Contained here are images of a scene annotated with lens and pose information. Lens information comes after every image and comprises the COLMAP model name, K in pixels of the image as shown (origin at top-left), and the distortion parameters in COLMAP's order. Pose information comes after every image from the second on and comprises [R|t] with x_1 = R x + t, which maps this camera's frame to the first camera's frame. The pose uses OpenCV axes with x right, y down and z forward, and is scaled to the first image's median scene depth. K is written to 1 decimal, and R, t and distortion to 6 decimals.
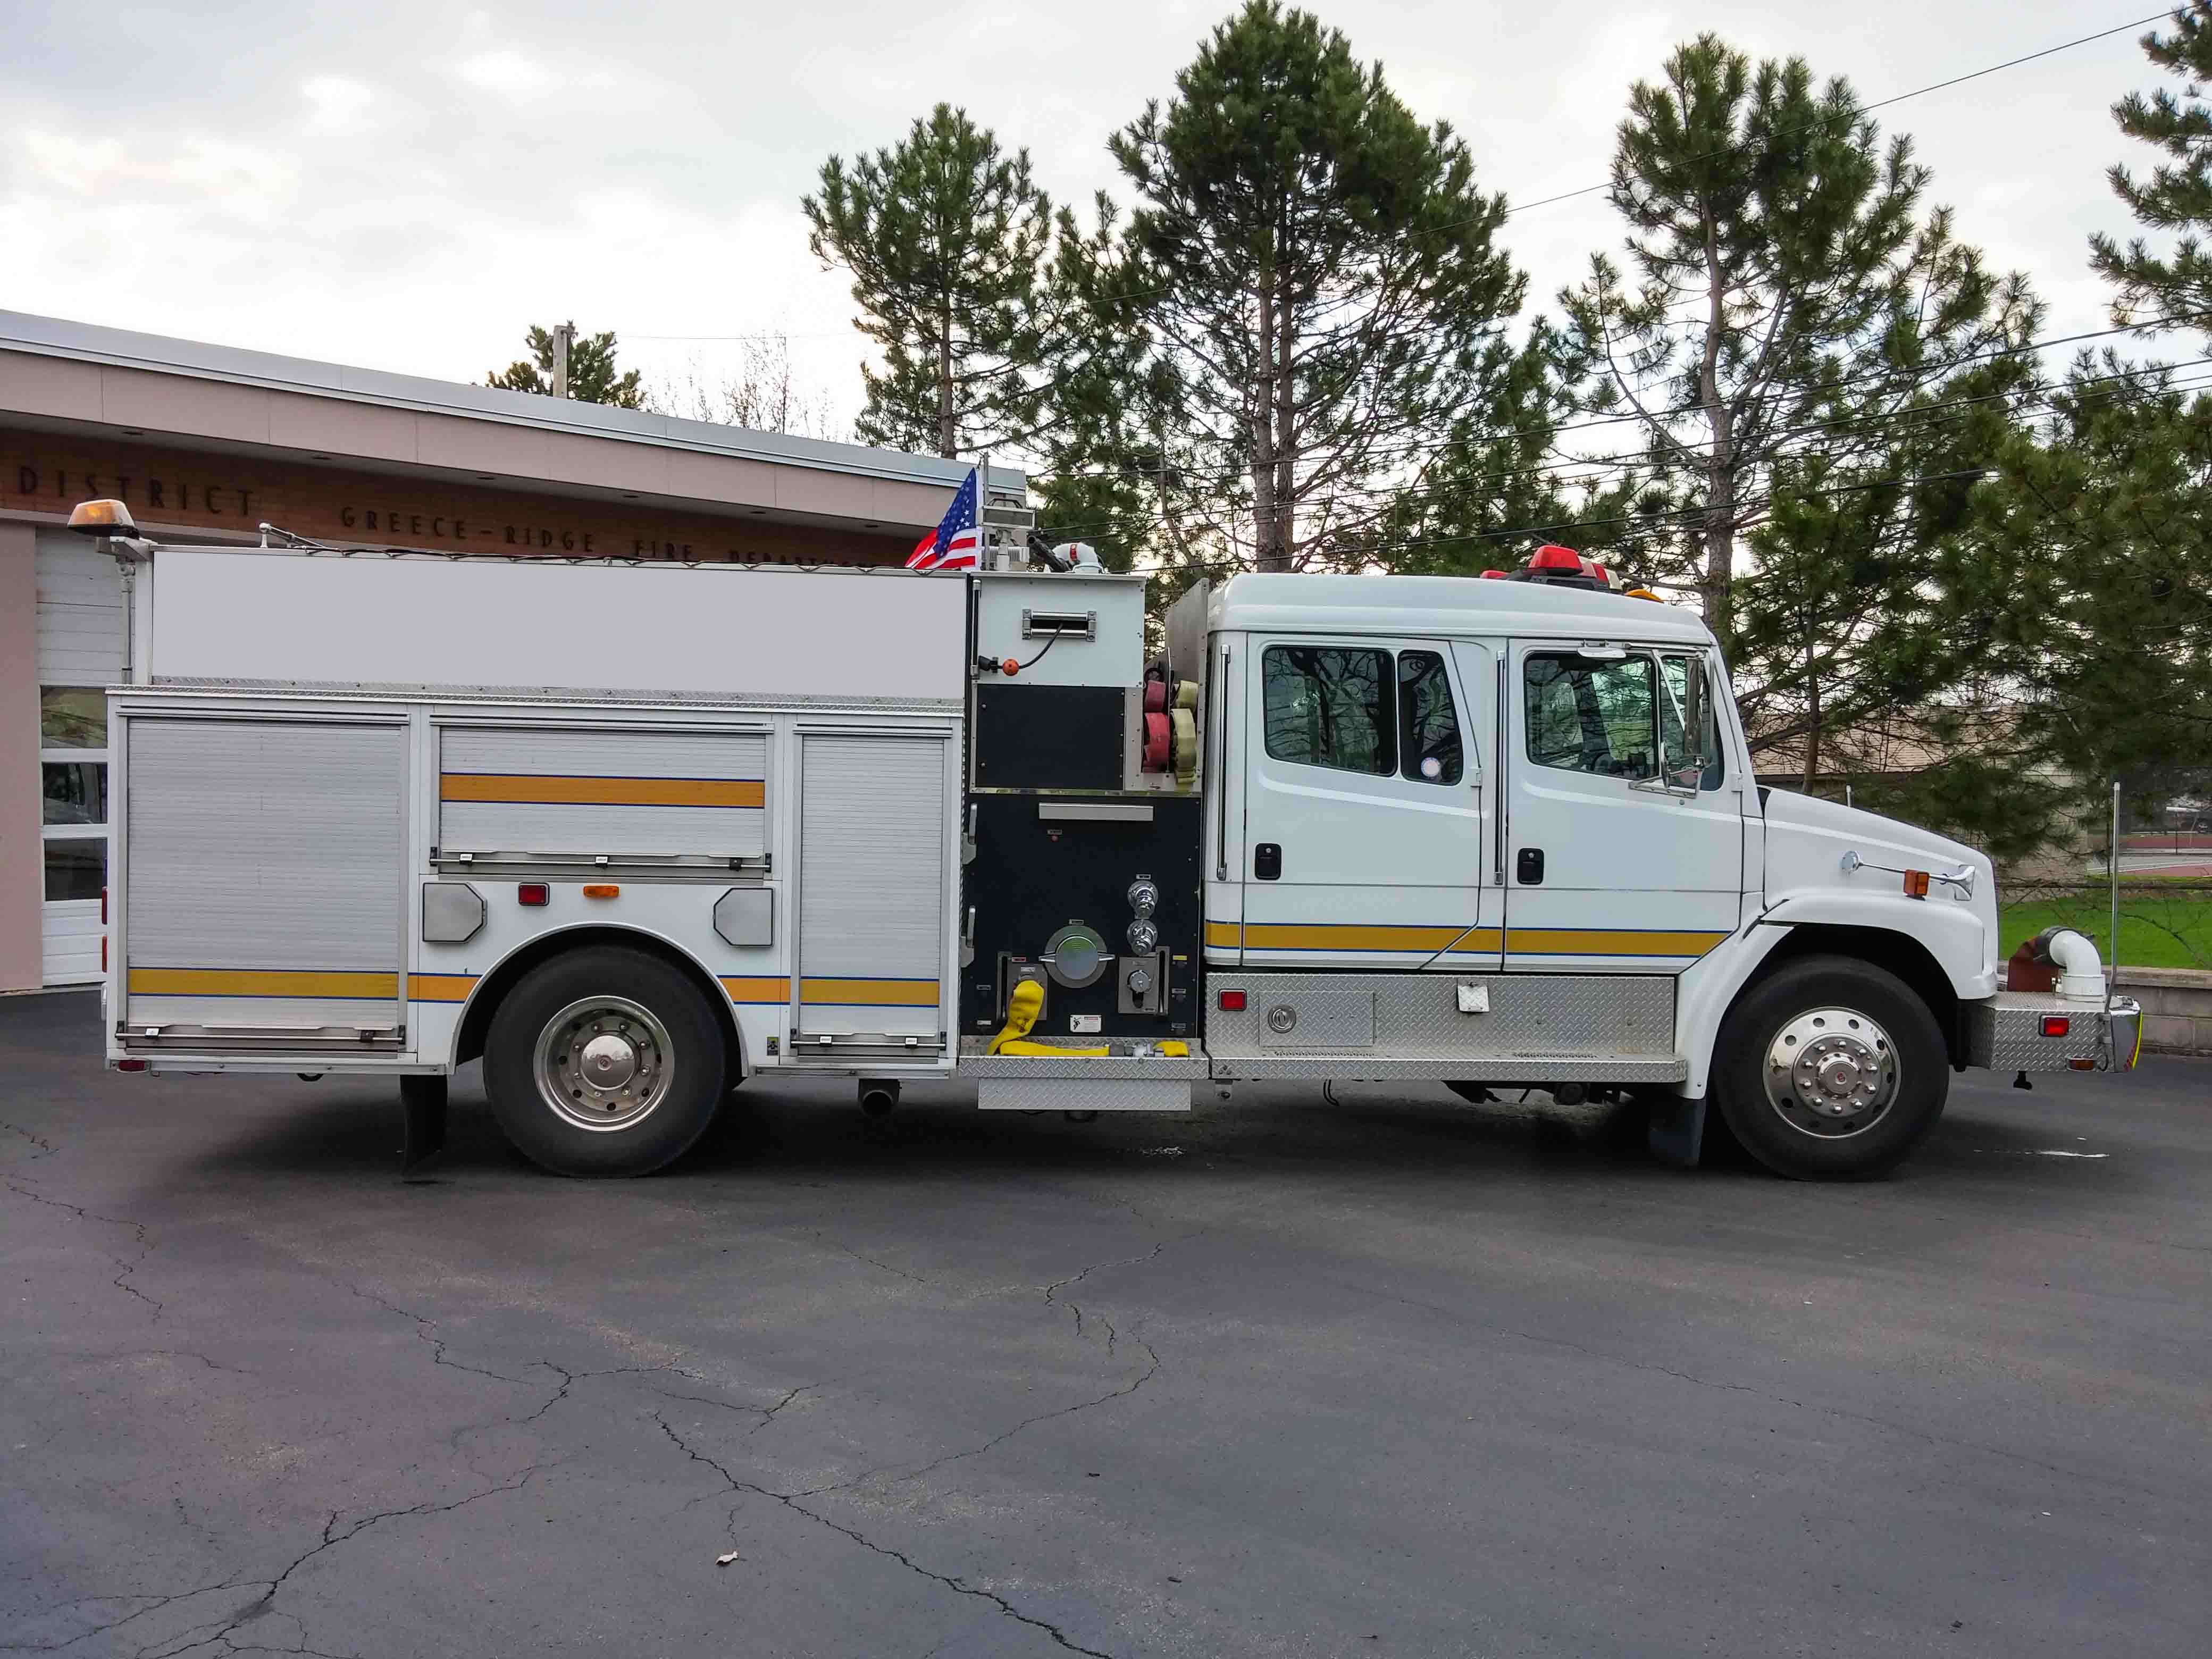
lens RADIAL K [[1895.8, 0, 1109.3], [0, 1895.8, 830.6], [0, 0, 1]] dist [0.066096, -0.073289]
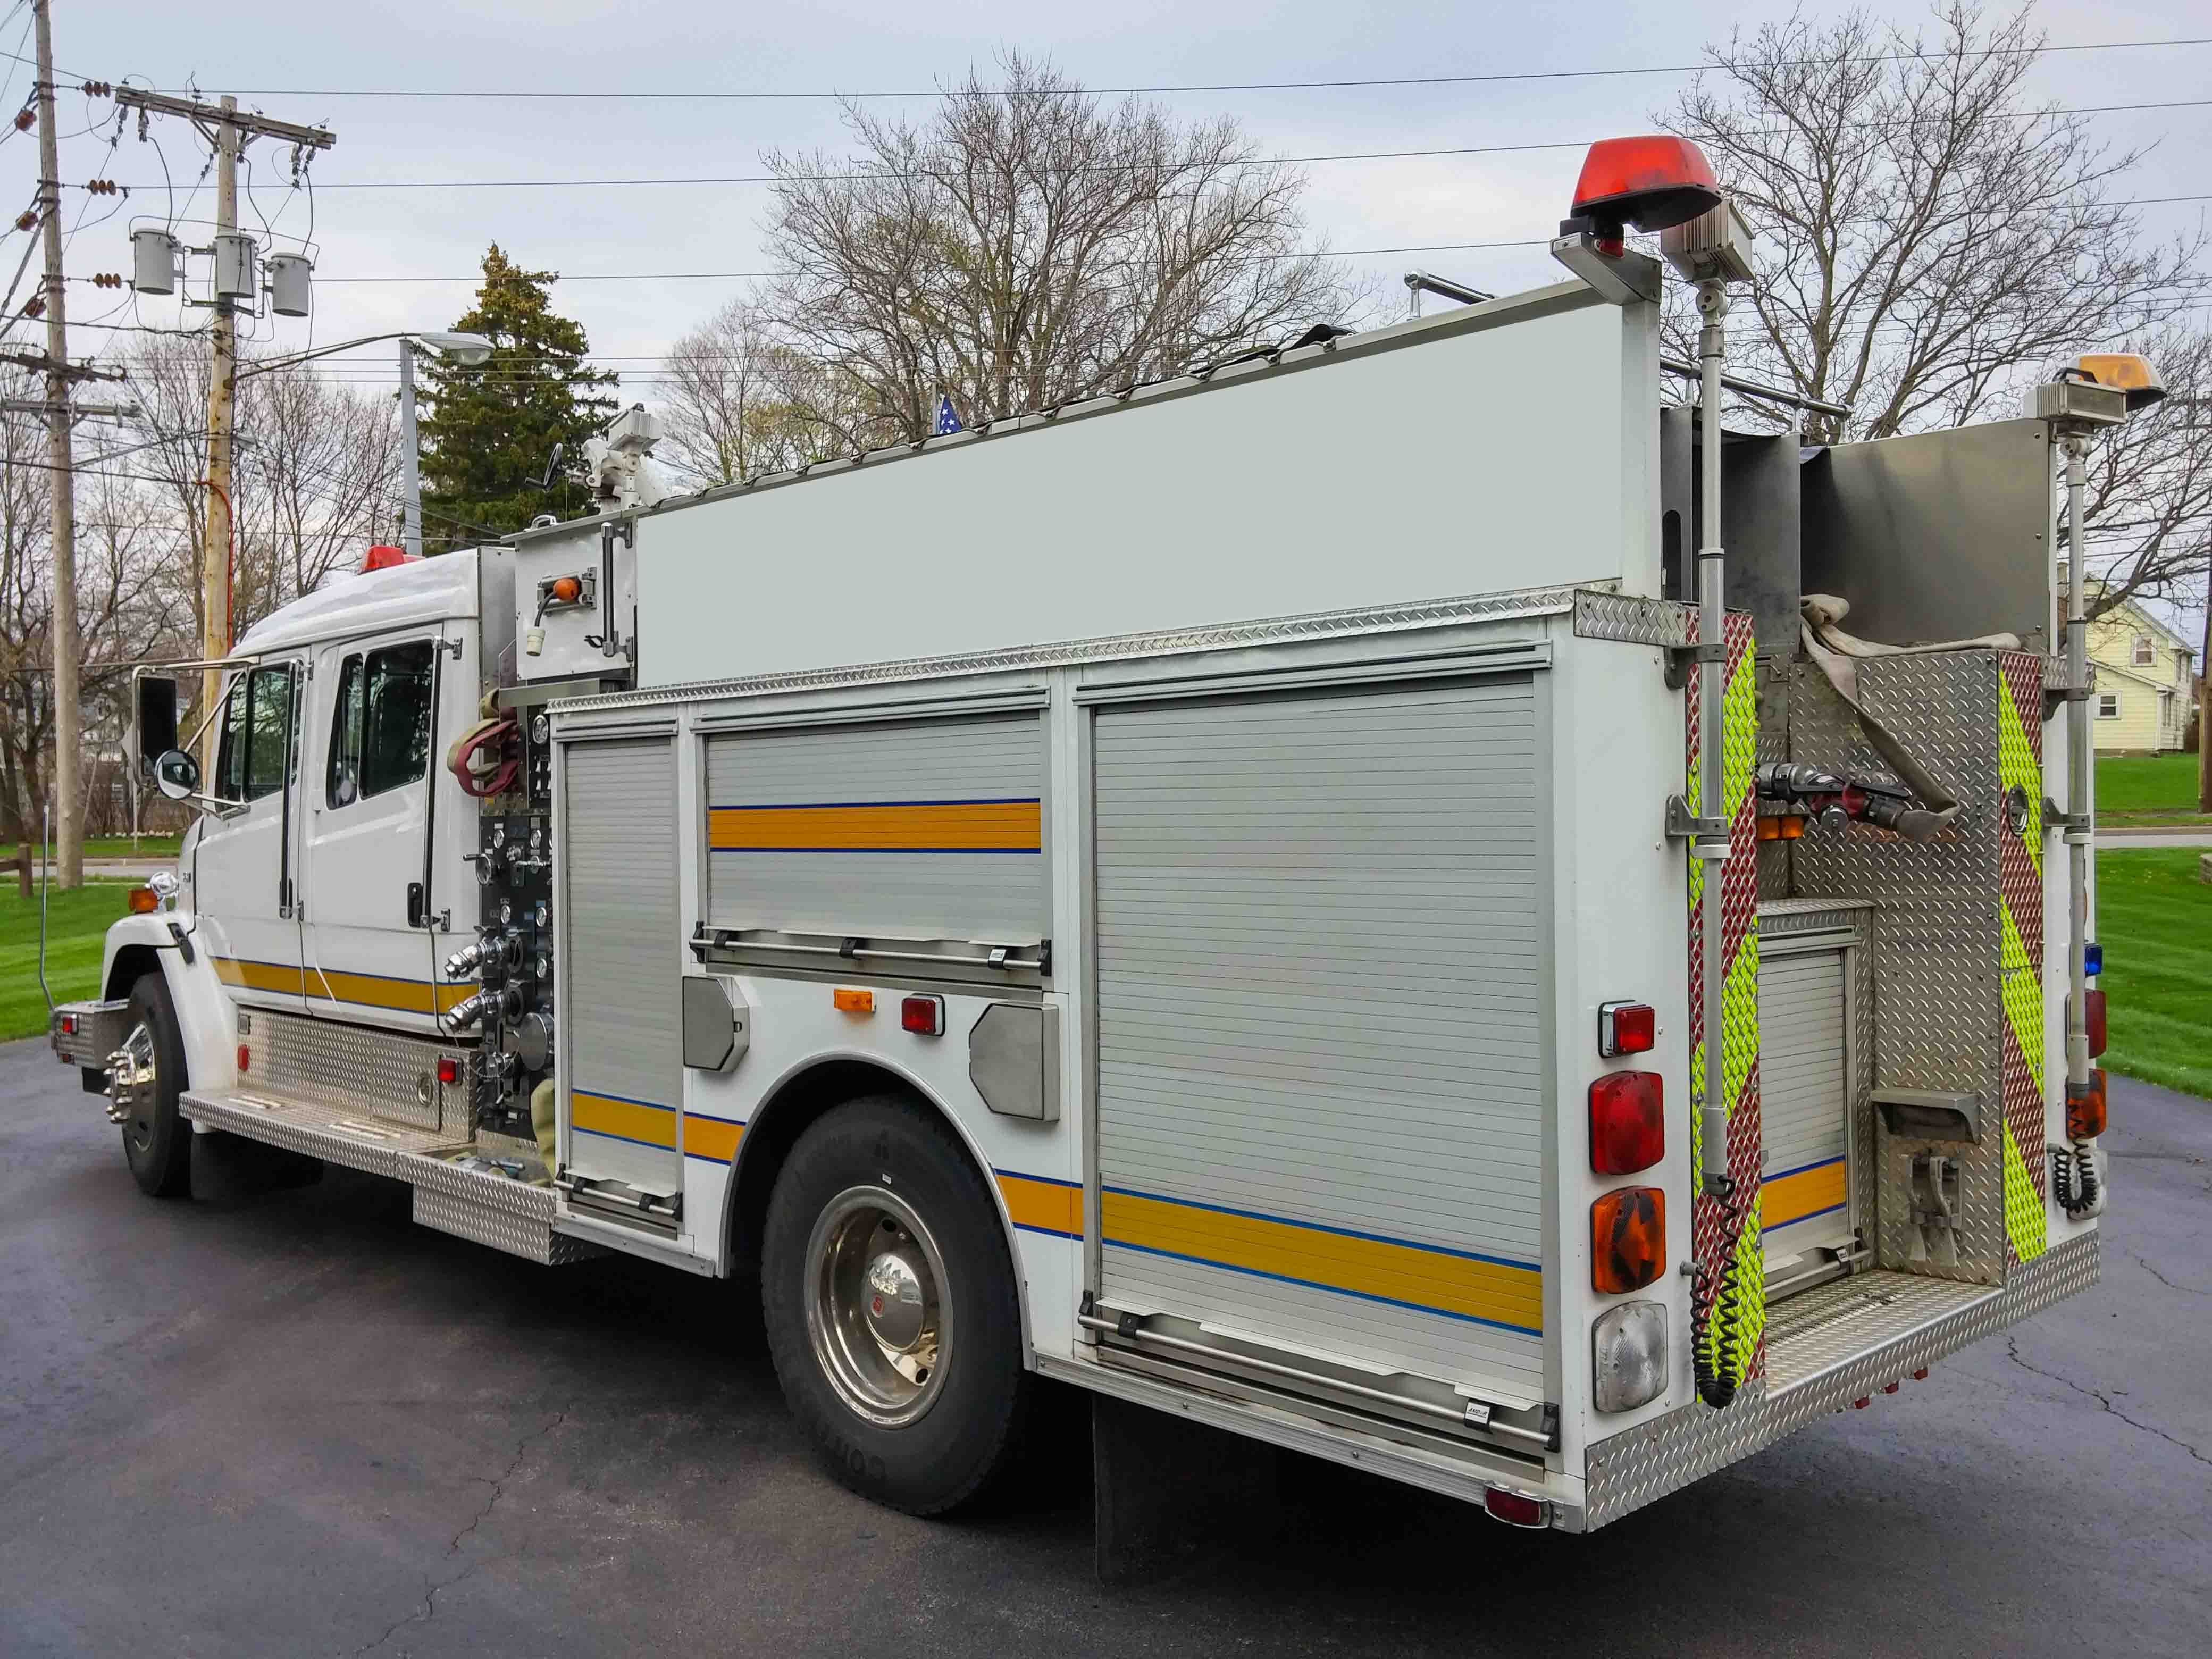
lens RADIAL K [[1895.8, 0, 1086.4], [0, 1895.8, 829.1], [0, 0, 1]] dist [0.066096, -0.073289]
pose [[0.654524, -0.024097, -0.755657, 0.213705], [0.003025, 0.999567, -0.029254, -0.003373], [0.756035, 0.016862, 0.654314, 0.653407]]
